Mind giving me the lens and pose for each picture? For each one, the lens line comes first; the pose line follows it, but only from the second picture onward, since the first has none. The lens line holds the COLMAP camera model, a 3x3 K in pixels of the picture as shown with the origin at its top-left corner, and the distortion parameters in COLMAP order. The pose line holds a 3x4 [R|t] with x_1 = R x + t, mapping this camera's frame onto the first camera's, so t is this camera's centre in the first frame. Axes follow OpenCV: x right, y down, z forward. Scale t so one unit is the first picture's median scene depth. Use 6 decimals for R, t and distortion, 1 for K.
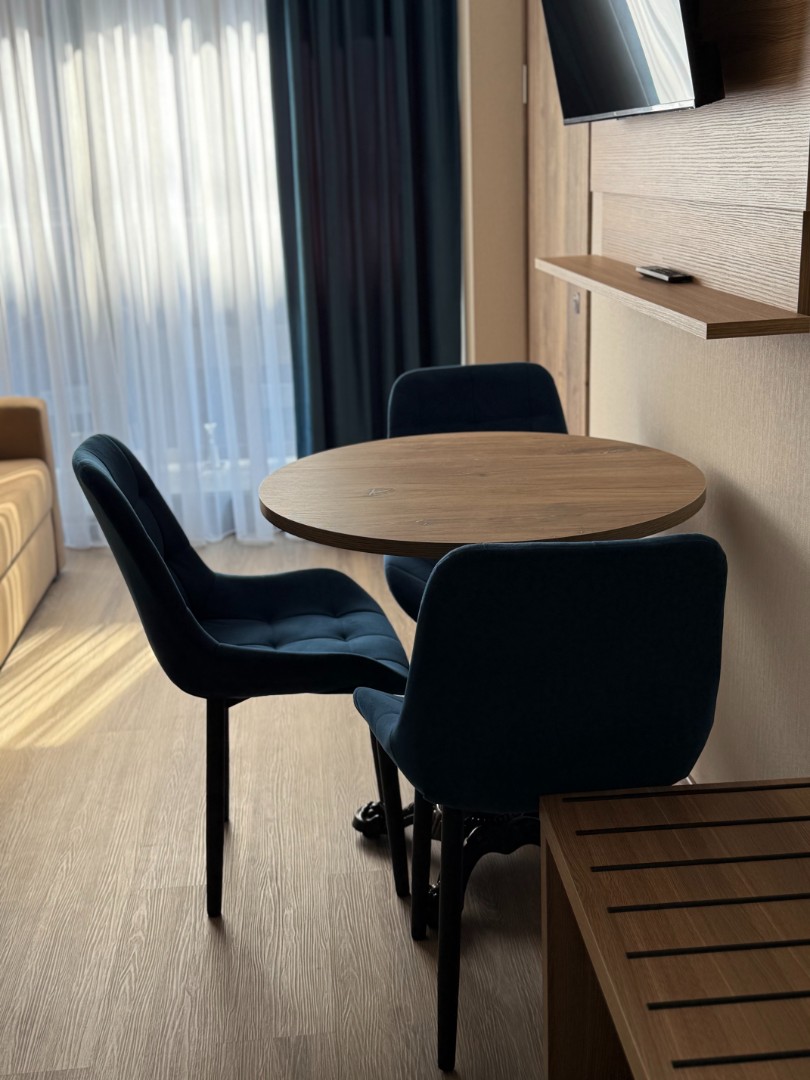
lens RADIAL K [[1261.3, 0, 445.7], [0, 1261.3, 541.6], [0, 0, 1]] dist [0.220230, -0.554323]
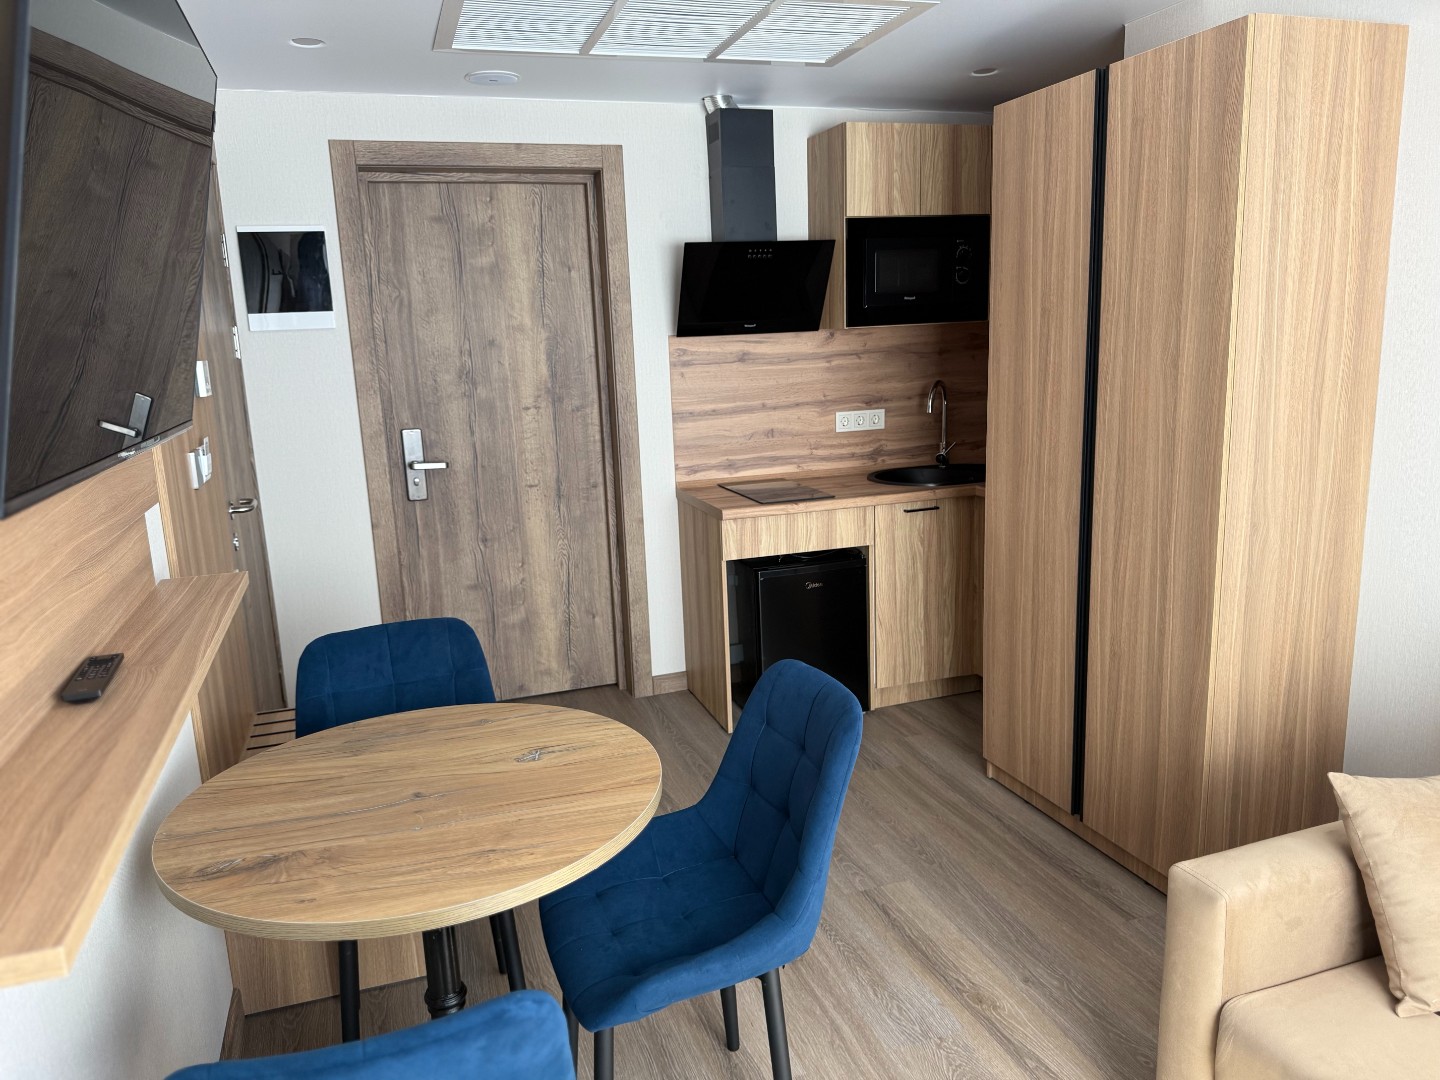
lens RADIAL K [[1046.5, 0, 728.3], [0, 1046.5, 549.9], [0, 0, 1]] dist [0.013607, 0.000561]
pose [[-0.973446, 0.110313, -0.200582, -0.058668], [0.000657, 0.877572, 0.479444, -0.605953], [0.228914, 0.466581, -0.854342, 1.735355]]
